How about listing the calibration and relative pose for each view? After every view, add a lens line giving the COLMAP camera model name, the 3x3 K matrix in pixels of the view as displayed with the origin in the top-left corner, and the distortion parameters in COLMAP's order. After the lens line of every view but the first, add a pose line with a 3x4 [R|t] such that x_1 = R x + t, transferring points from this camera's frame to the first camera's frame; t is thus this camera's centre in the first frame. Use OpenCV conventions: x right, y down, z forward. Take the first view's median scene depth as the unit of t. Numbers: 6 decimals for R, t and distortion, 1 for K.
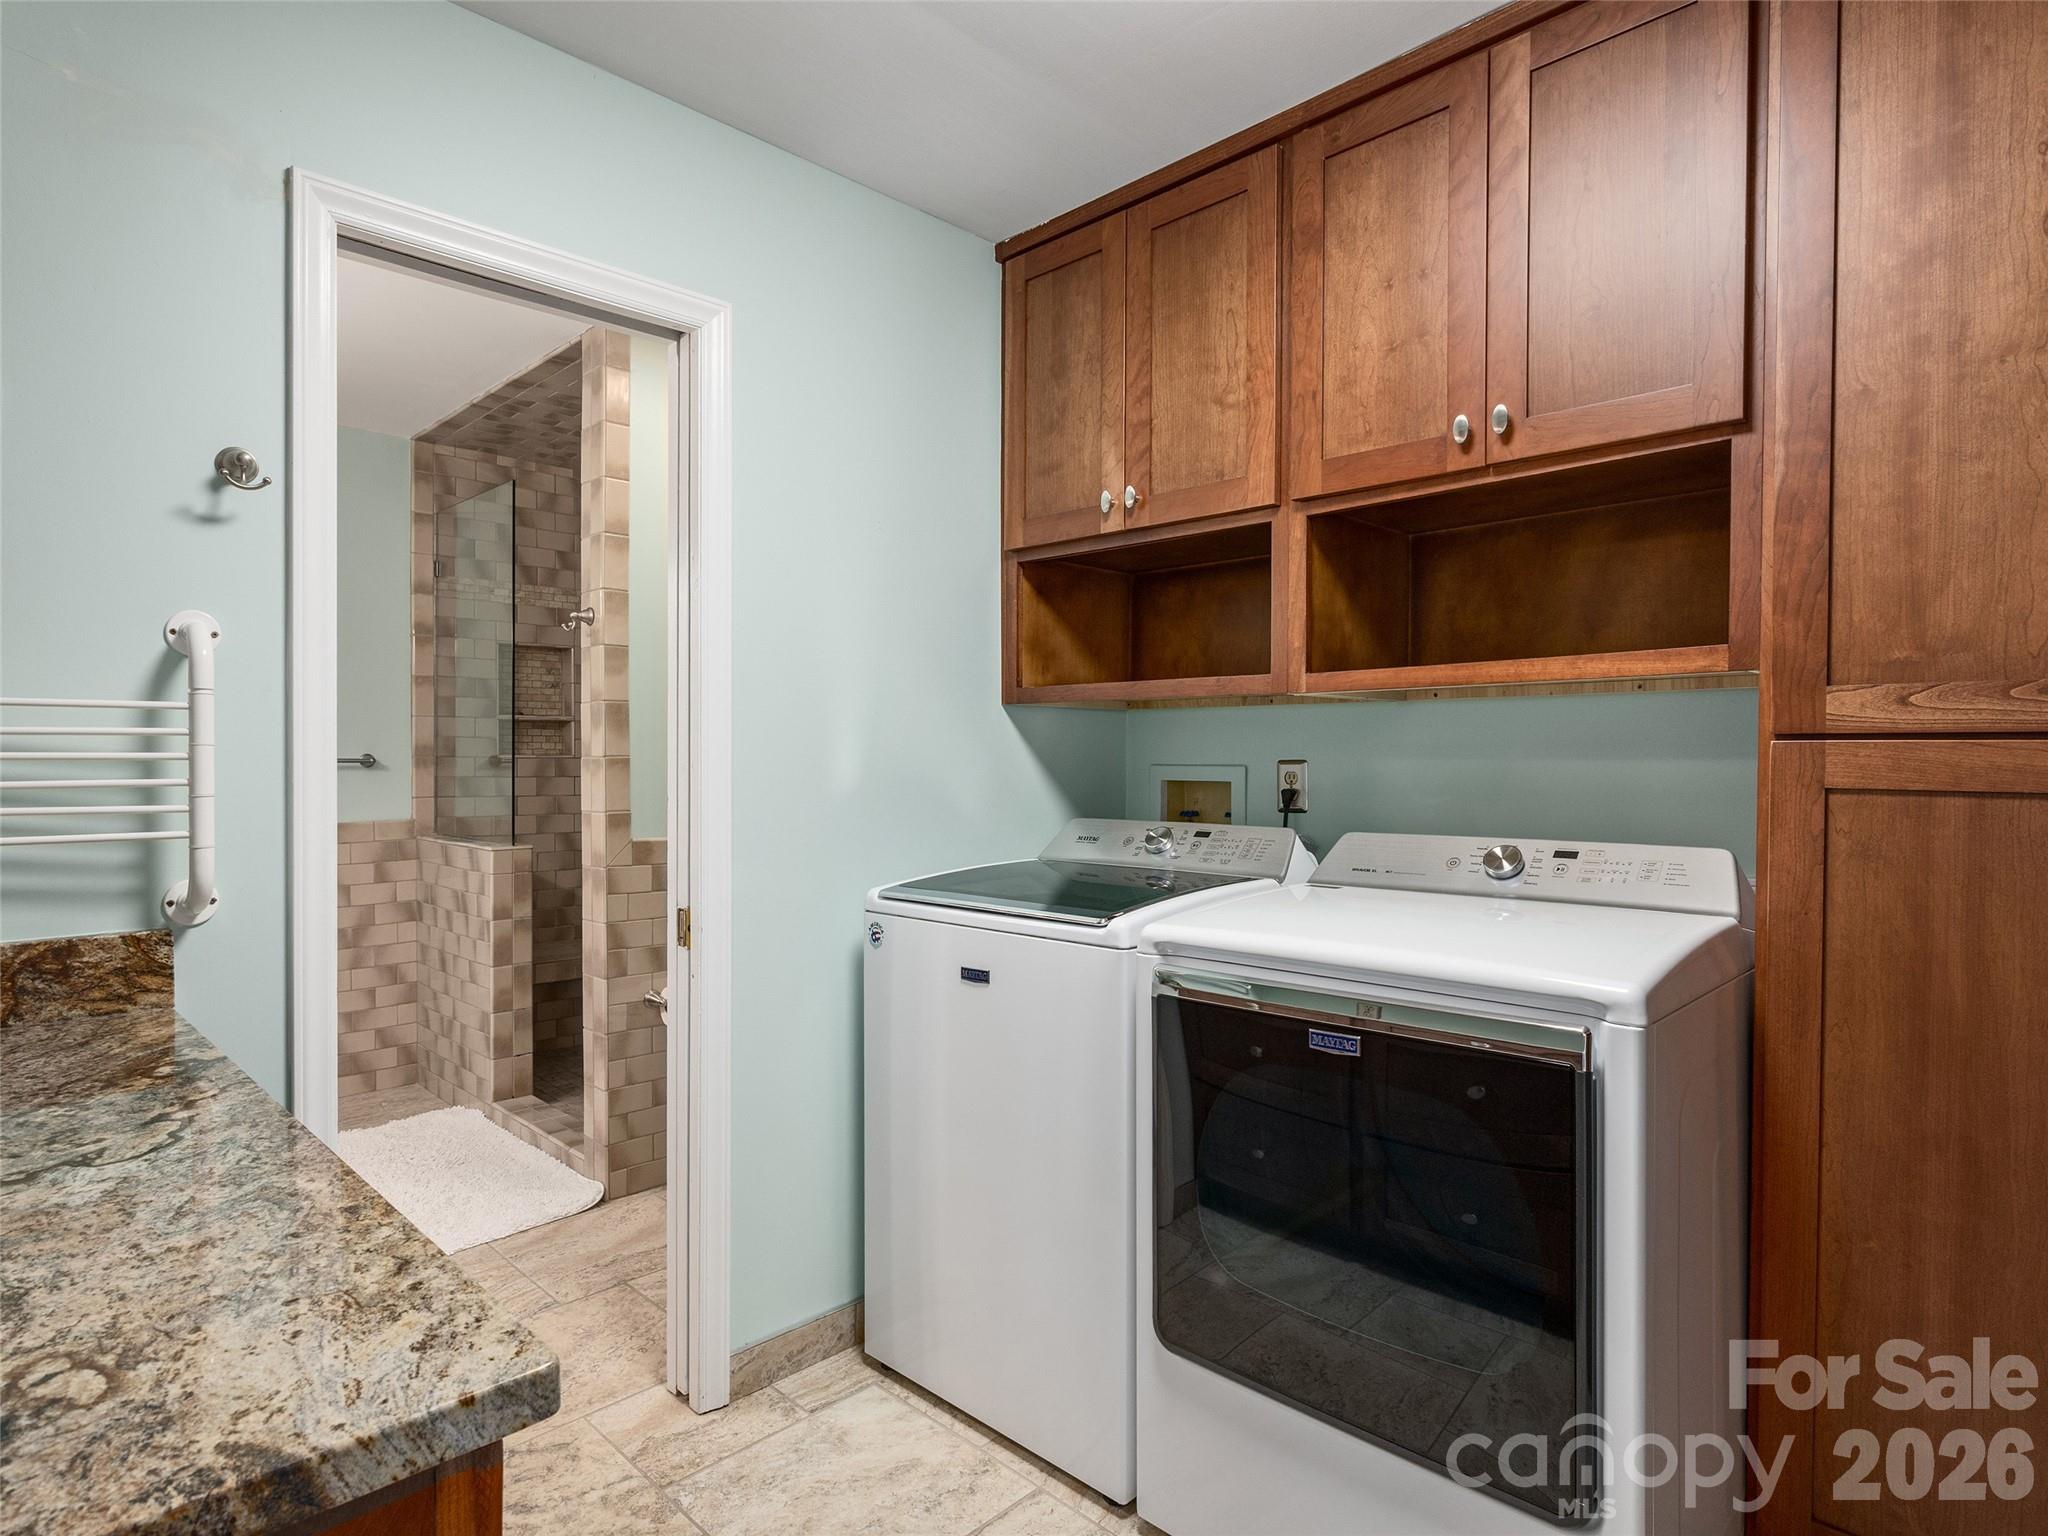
lens RADIAL K [[1124.5, 0, 1024.0], [0, 1124.5, 770.5], [0, 0, 1]] dist [-0.001231, -0.002135]
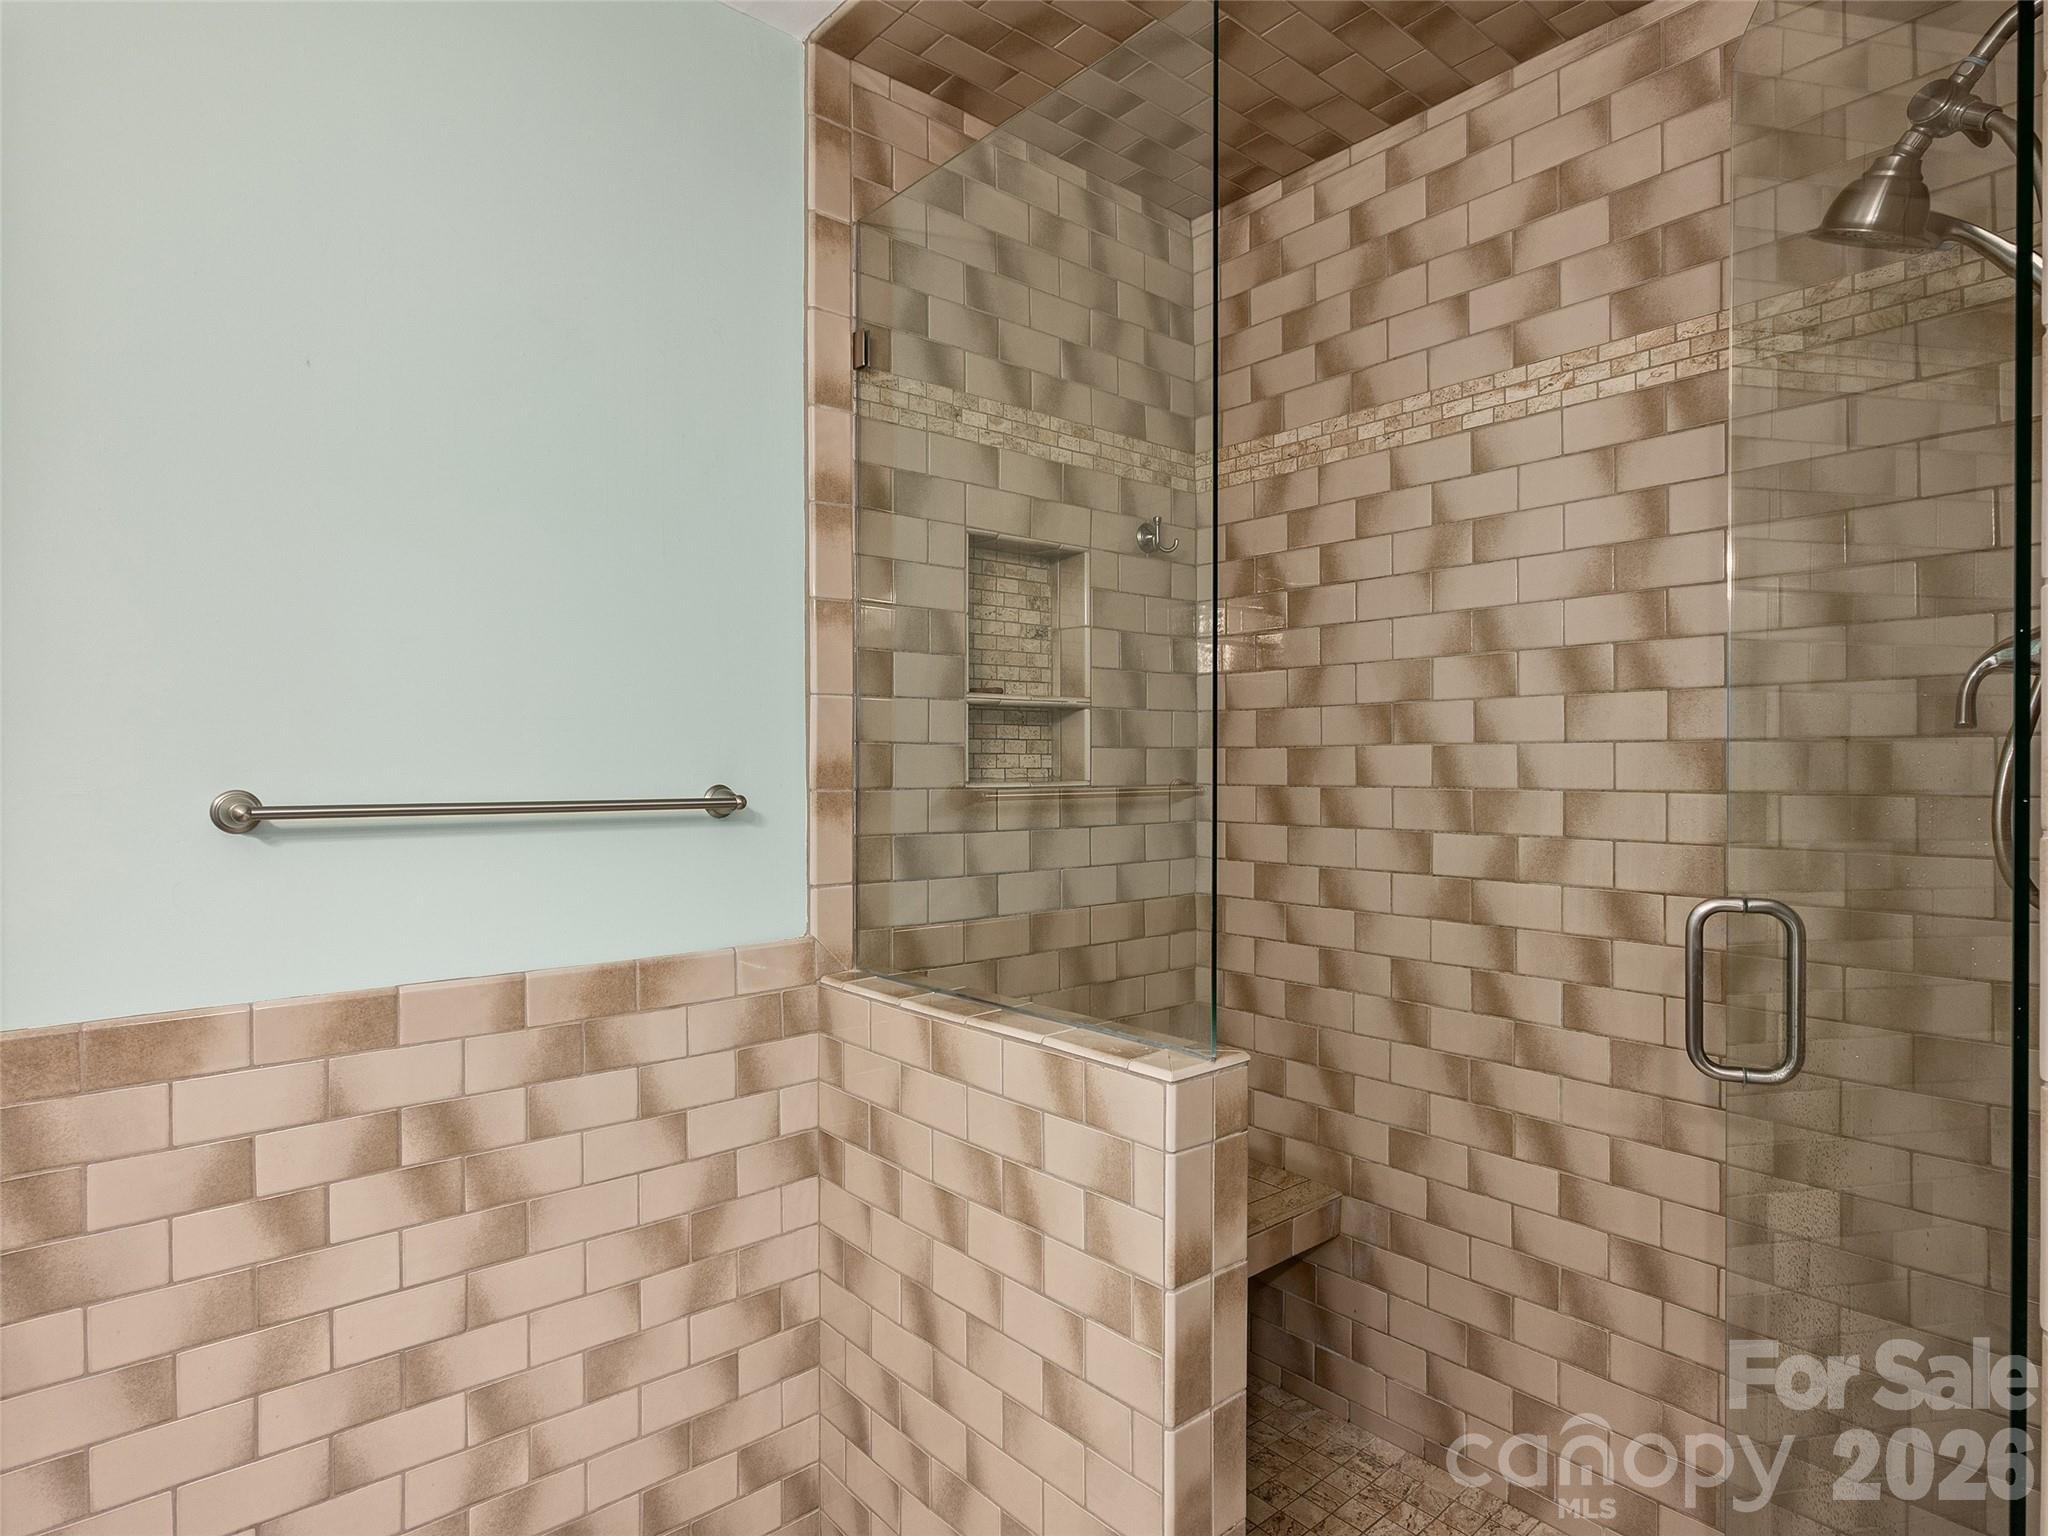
lens RADIAL K [[1124.5, 0, 1014.3], [0, 1124.5, 765.8], [0, 0, 1]] dist [-0.001231, -0.002135]
pose [[0.997042, -0.005307, -0.076673, -0.434383], [0.004788, 0.999964, -0.006946, -0.018161], [0.076707, 0.006558, 0.997032, 0.582240]]
